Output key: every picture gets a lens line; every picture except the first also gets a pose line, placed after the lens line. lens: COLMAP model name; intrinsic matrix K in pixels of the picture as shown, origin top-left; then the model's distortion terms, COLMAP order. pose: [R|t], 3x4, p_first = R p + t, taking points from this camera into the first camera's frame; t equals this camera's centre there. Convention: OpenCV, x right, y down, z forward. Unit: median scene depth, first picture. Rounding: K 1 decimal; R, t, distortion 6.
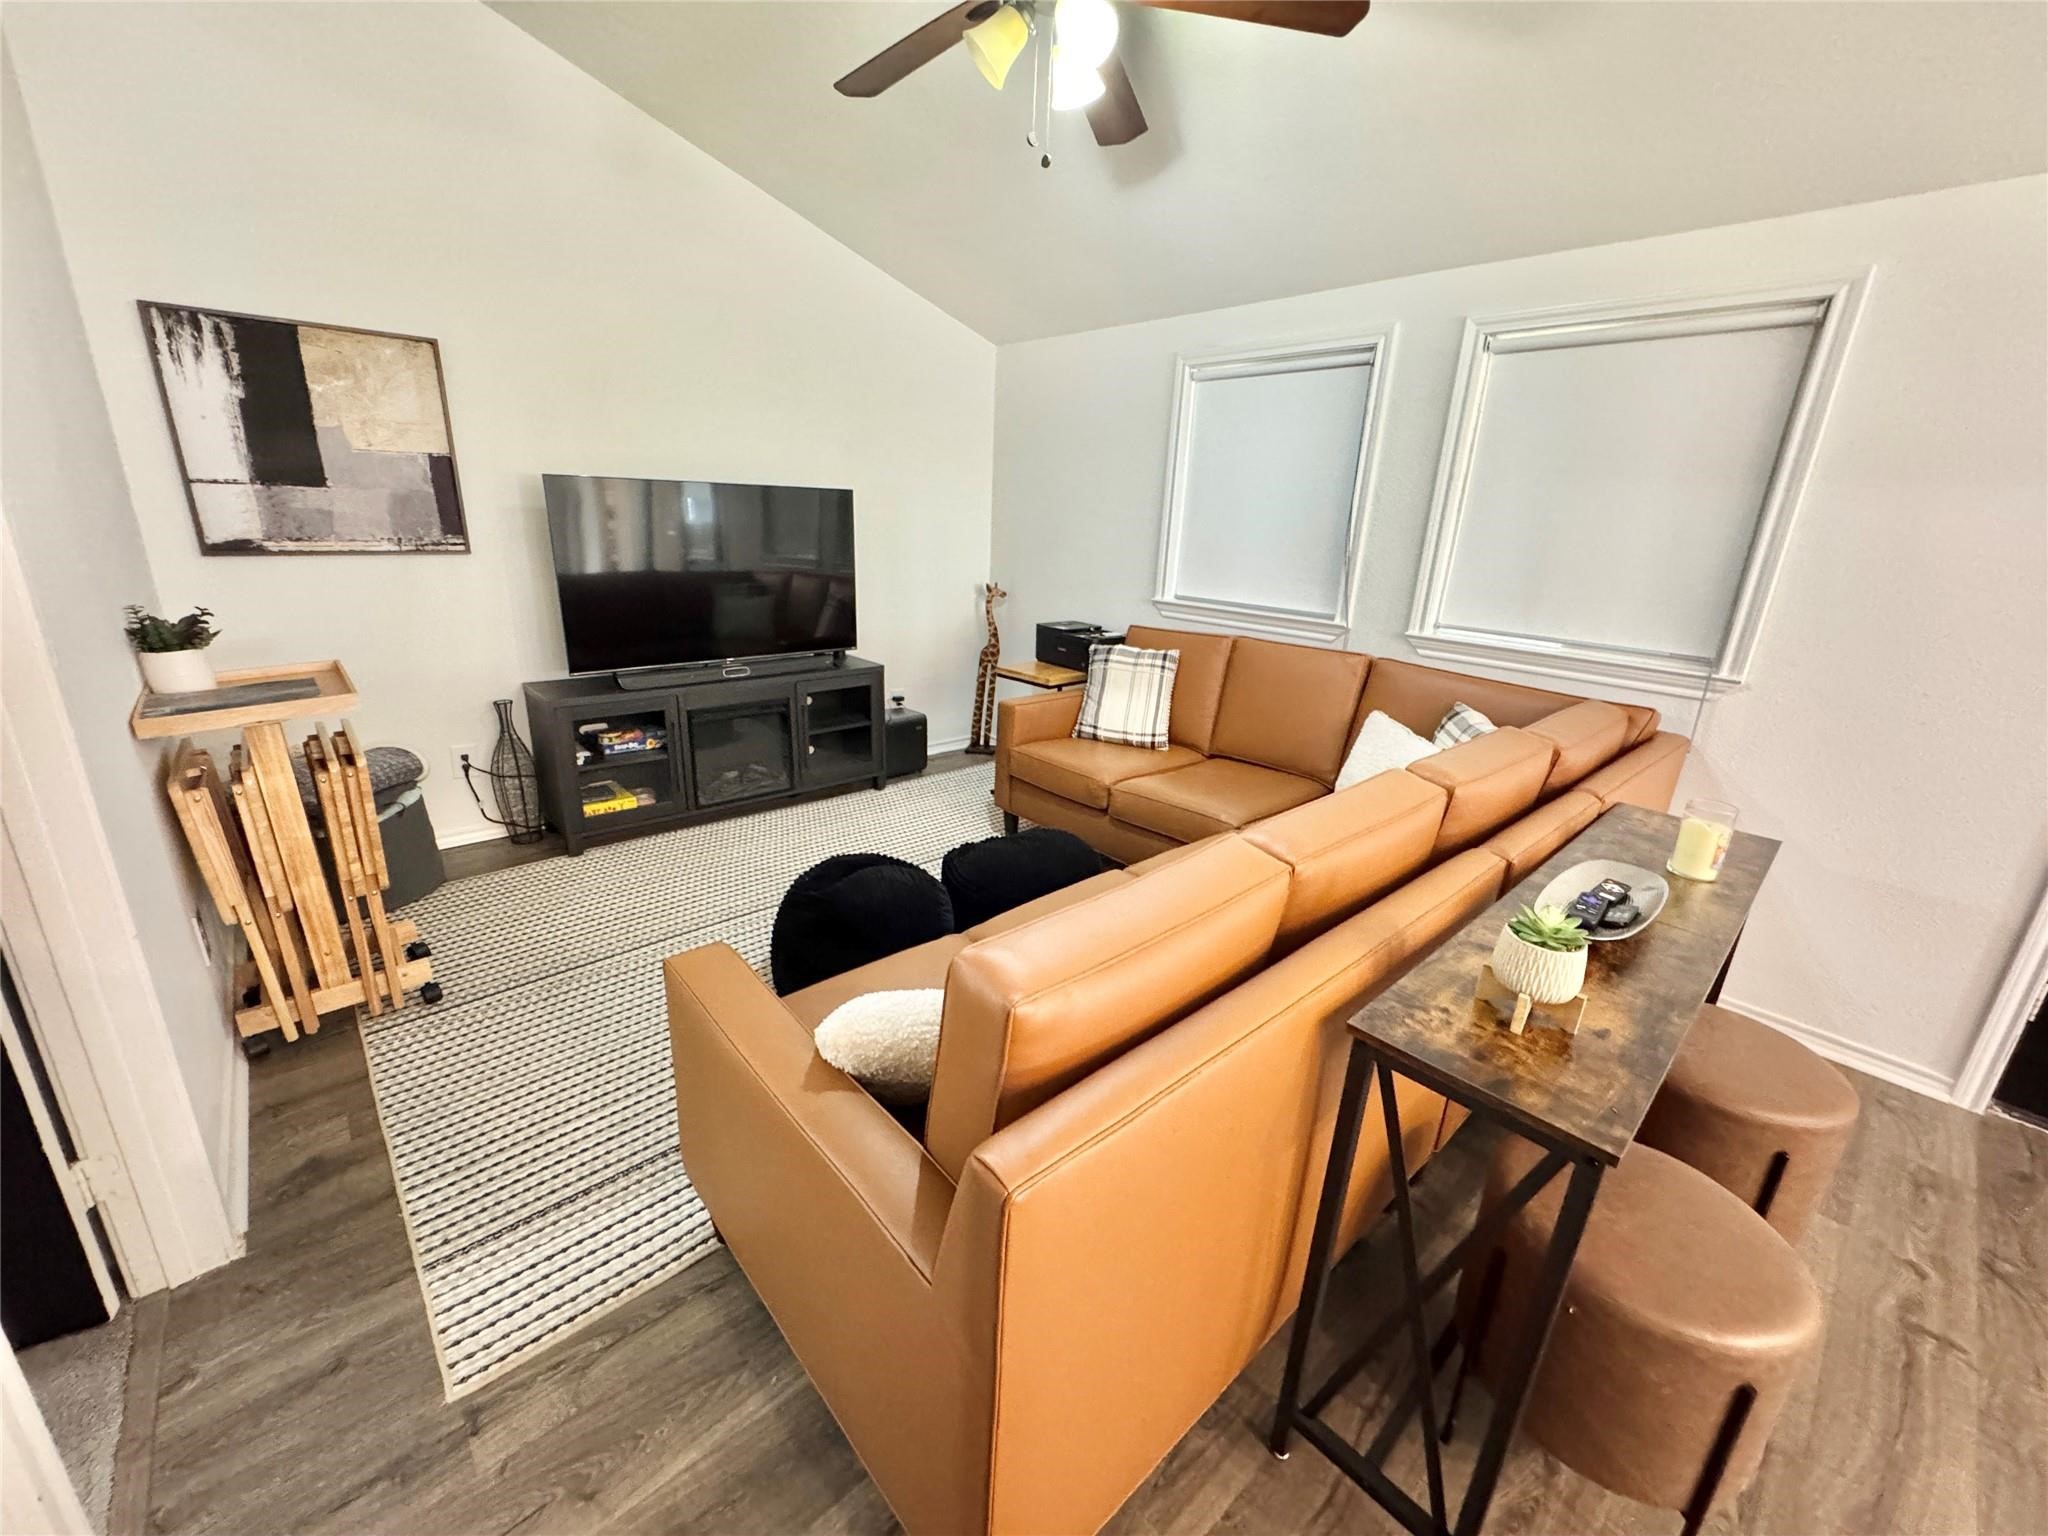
lens RADIAL K [[819.9, 0, 1023.0], [0, 819.9, 766.9], [0, 0, 1]] dist [0.003865, -0.000799]
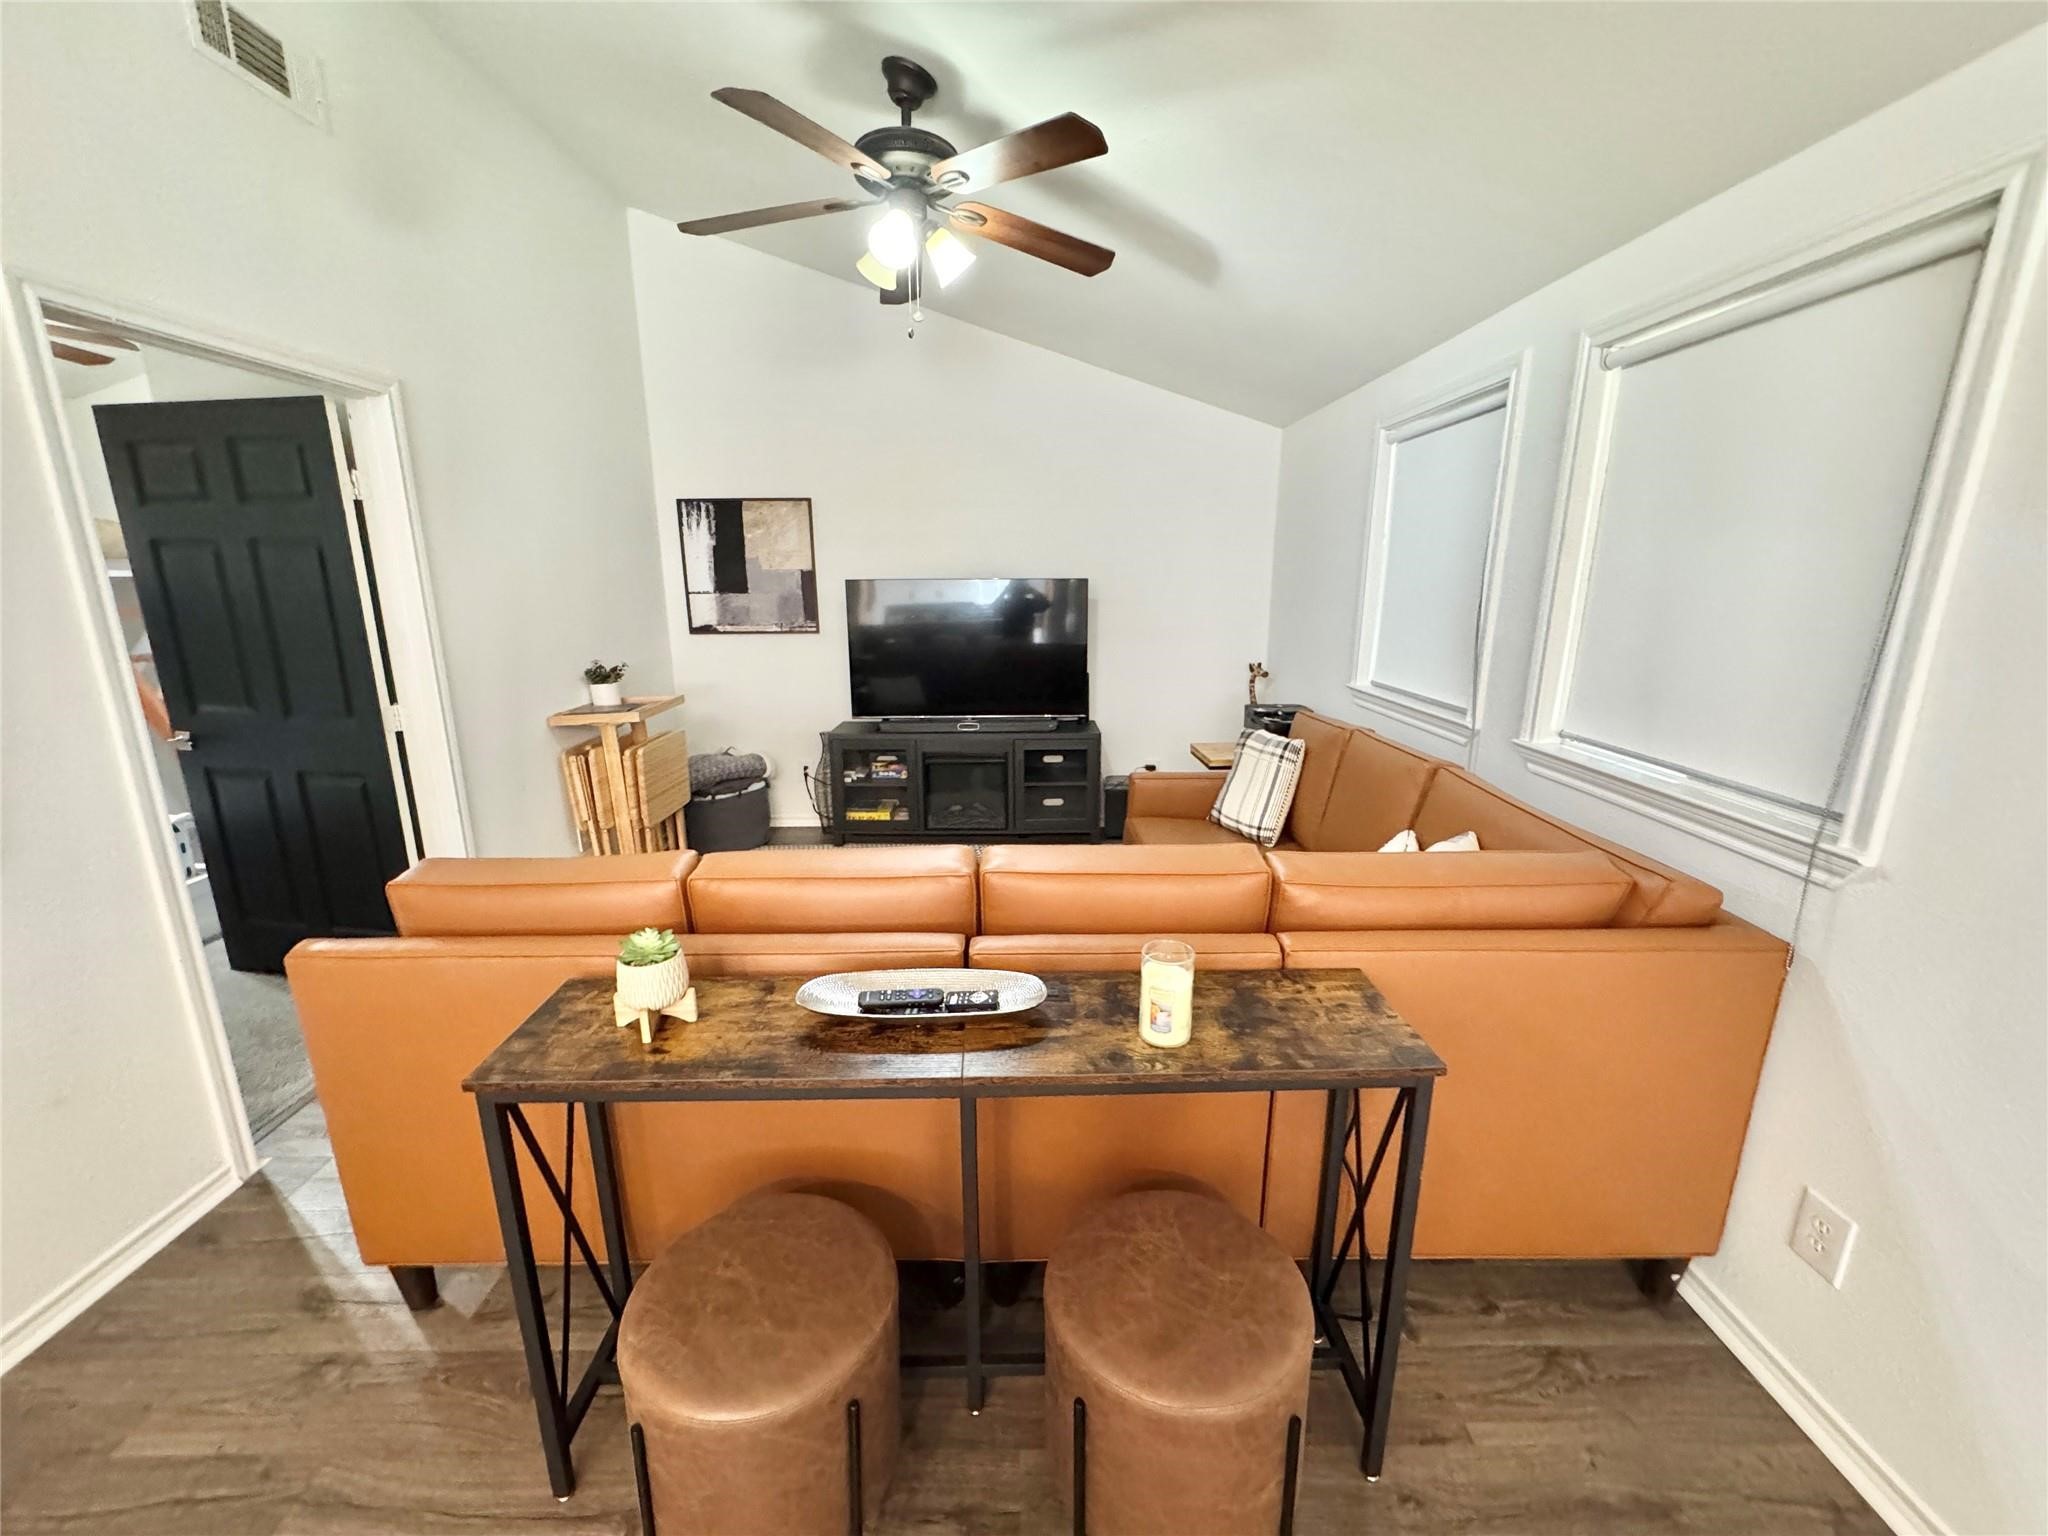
lens RADIAL K [[819.9, 0, 1024.4], [0, 819.9, 770.3], [0, 0, 1]] dist [0.003865, -0.000799]
pose [[0.748536, 0.113141, -0.653370, 0.640417], [-0.168306, 0.985485, -0.022168, -0.044283], [0.641379, 0.126560, 0.756714, 0.145745]]
